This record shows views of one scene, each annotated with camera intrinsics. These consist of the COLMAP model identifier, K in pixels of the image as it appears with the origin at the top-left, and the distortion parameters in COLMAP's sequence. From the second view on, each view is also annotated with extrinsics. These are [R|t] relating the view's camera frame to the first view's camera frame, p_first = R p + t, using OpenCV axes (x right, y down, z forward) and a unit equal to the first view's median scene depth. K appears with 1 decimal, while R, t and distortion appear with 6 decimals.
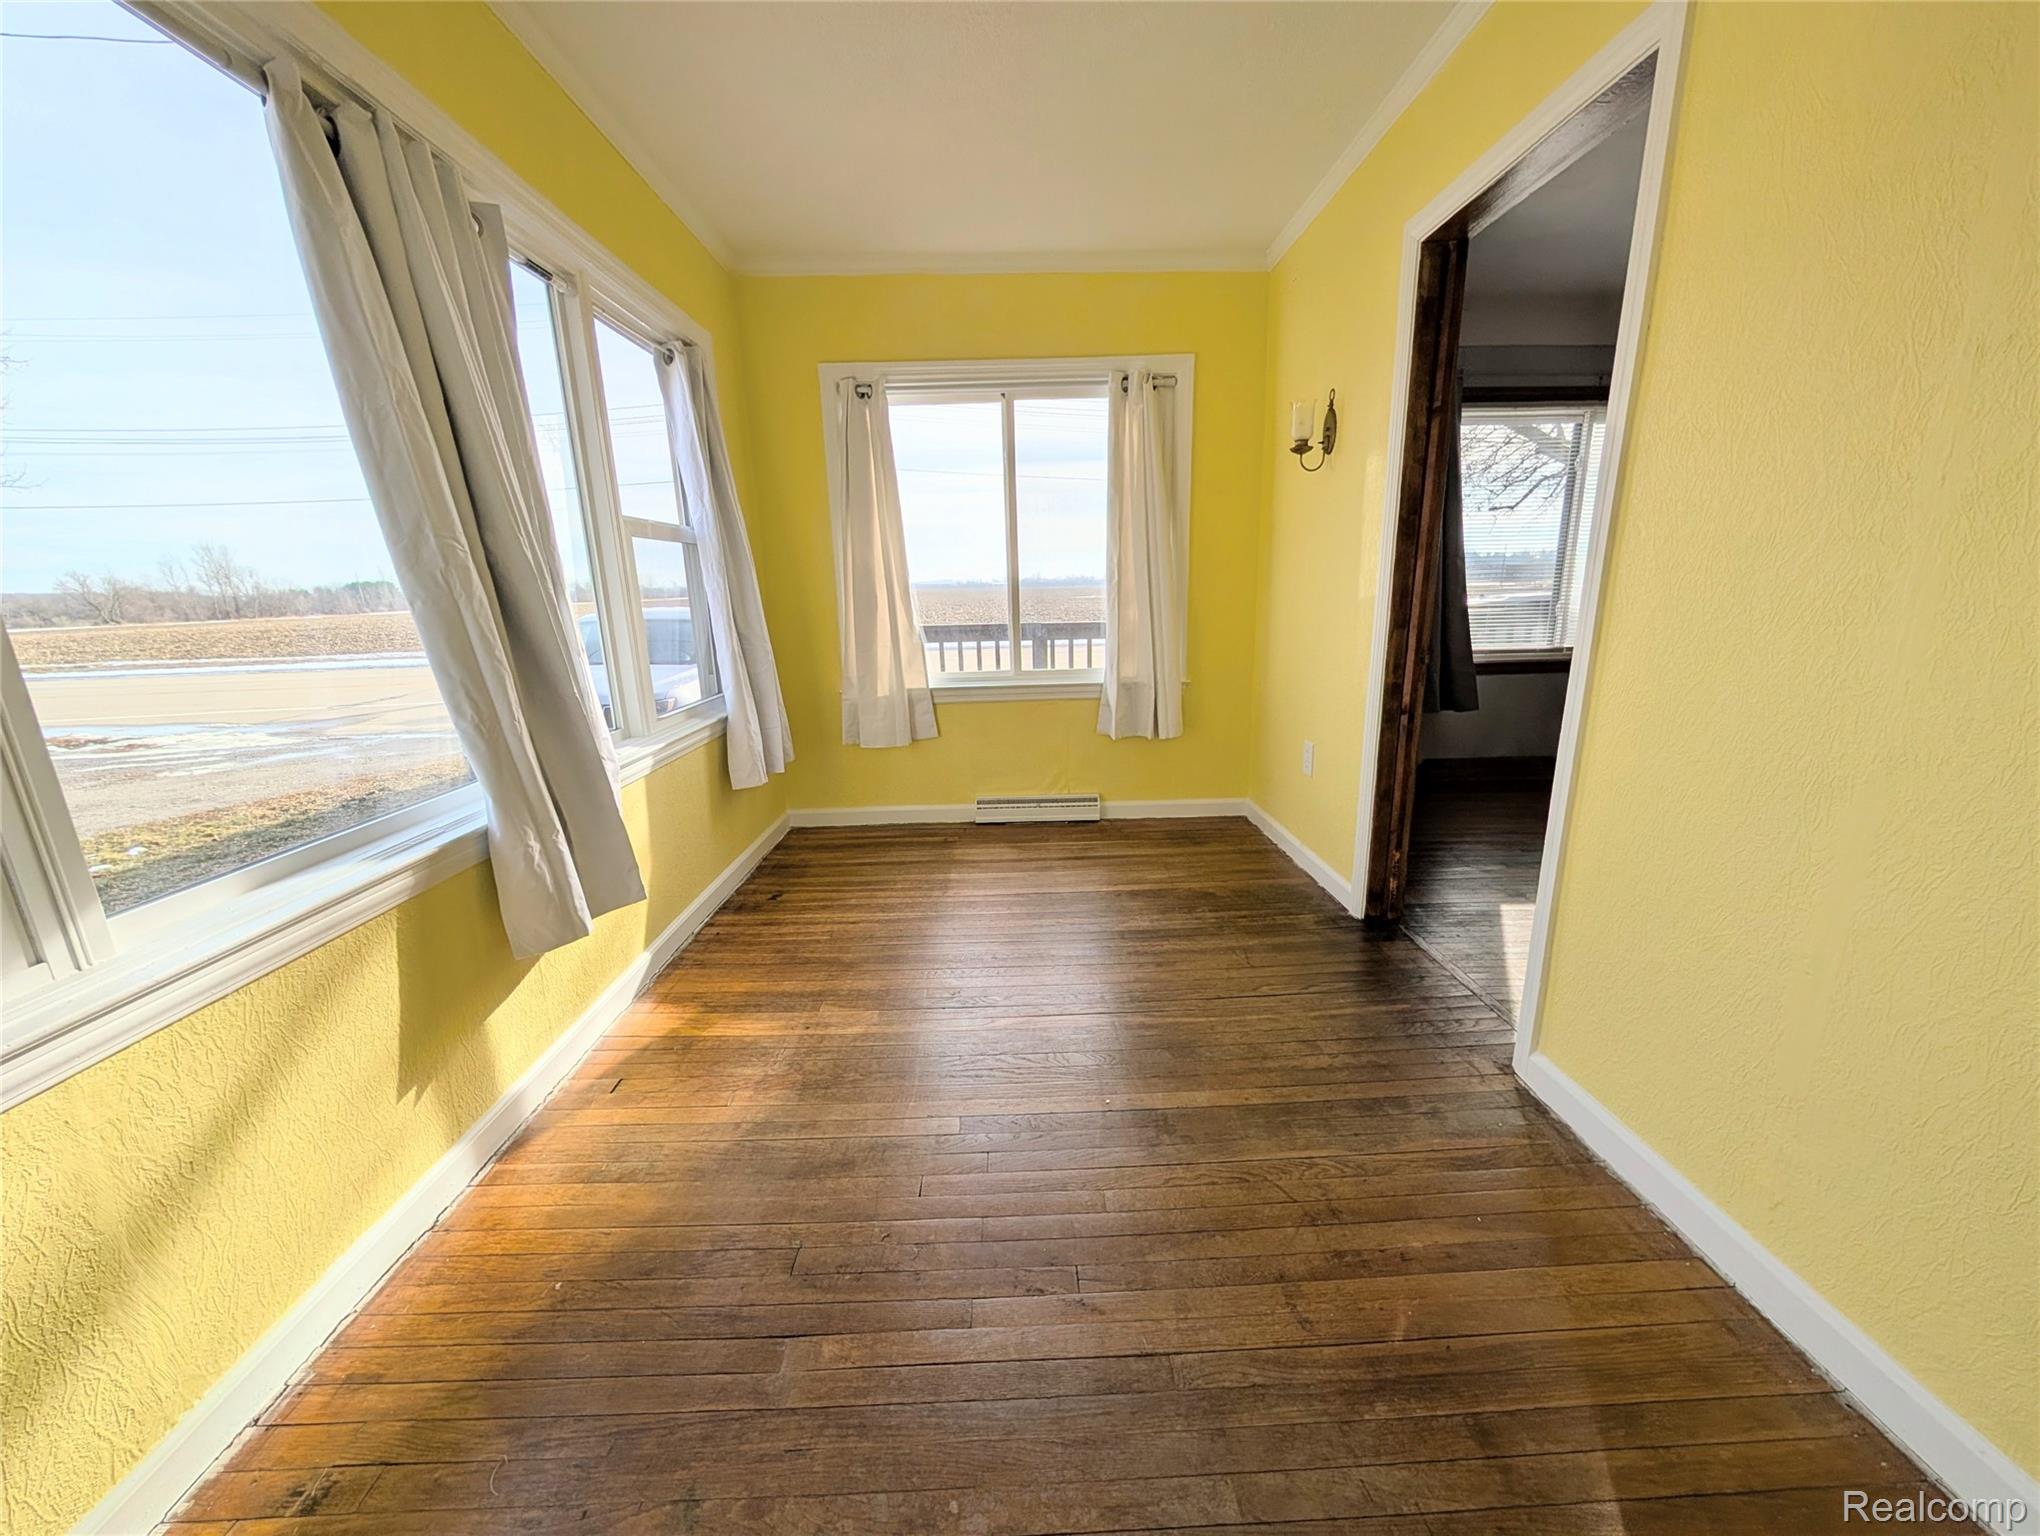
lens RADIAL K [[770.3, 0, 1021.9], [0, 770.3, 772.2], [0, 0, 1]] dist [-0.000075, 0.000025]
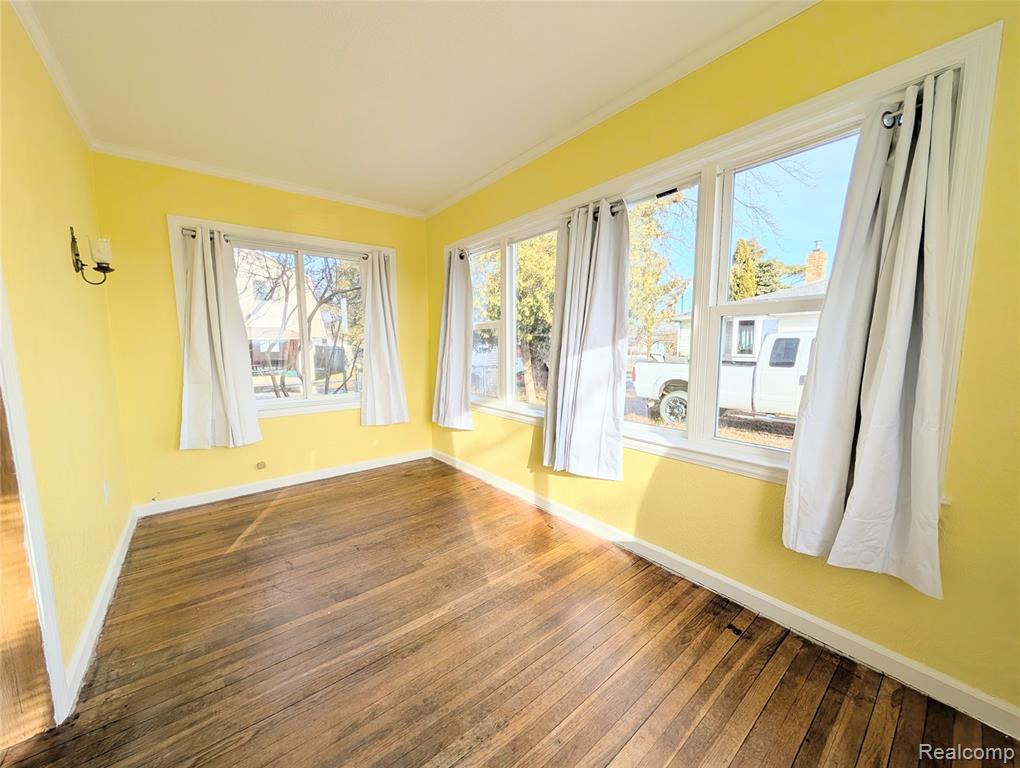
lens RADIAL K [[385.2, 0, 506.1], [0, 385.2, 389.5], [0, 0, 1]] dist [-0.000075, 0.000025]
pose [[-0.794170, 0.093014, -0.600535, 0.240773], [-0.126742, 0.941133, 0.313376, -0.298886], [0.594332, 0.324987, -0.735631, 1.141746]]
